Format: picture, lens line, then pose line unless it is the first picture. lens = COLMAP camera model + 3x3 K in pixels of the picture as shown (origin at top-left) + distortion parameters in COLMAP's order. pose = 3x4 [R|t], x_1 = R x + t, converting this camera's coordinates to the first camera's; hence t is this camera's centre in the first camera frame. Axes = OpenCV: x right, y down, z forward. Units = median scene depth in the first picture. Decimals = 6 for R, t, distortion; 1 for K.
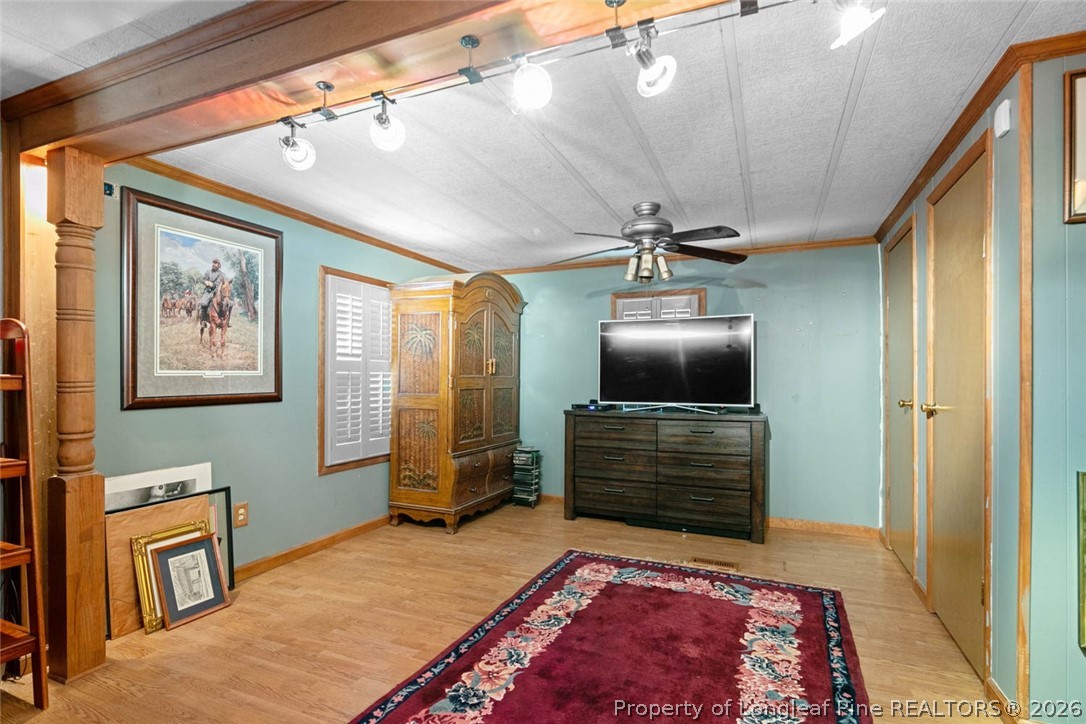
lens RADIAL K [[528.6, 0, 546.7], [0, 528.6, 384.0], [0, 0, 1]] dist [0.002330, -0.000375]
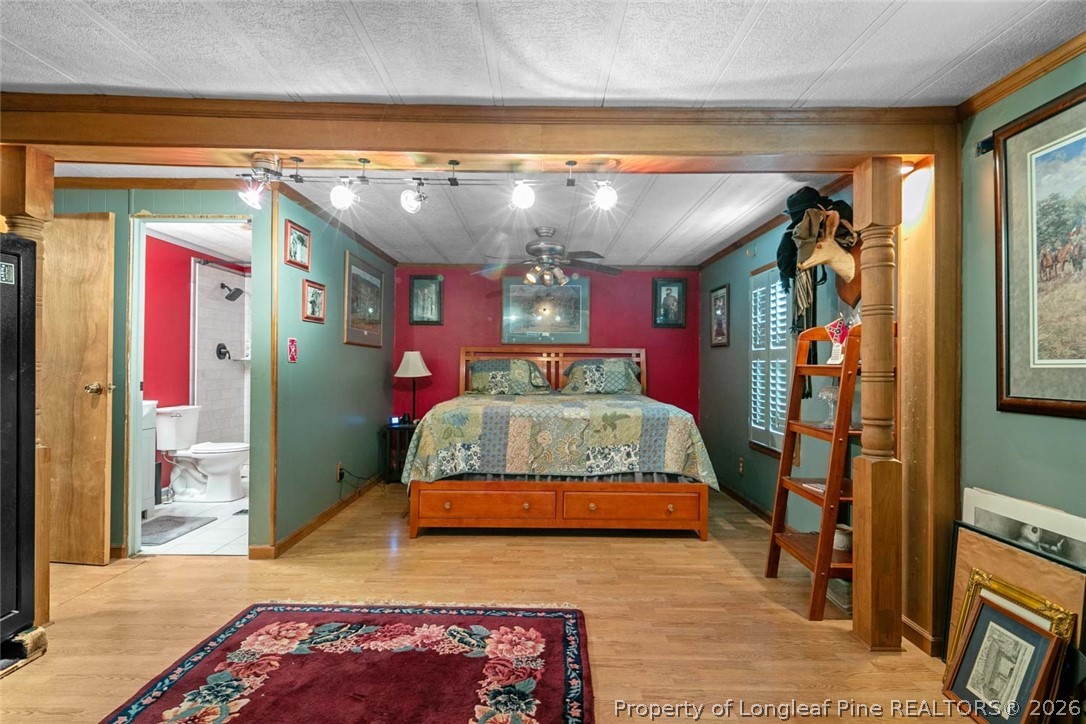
lens RADIAL K [[535.5, 0, 543.0], [0, 535.5, 362.0], [0, 0, 1]] dist [0.003858, 0.000507]
pose [[-0.917920, -0.012688, -0.396561, 0.136916], [-0.016149, 0.999855, 0.005390, -0.016541], [0.396436, 0.011352, -0.917992, 1.387241]]
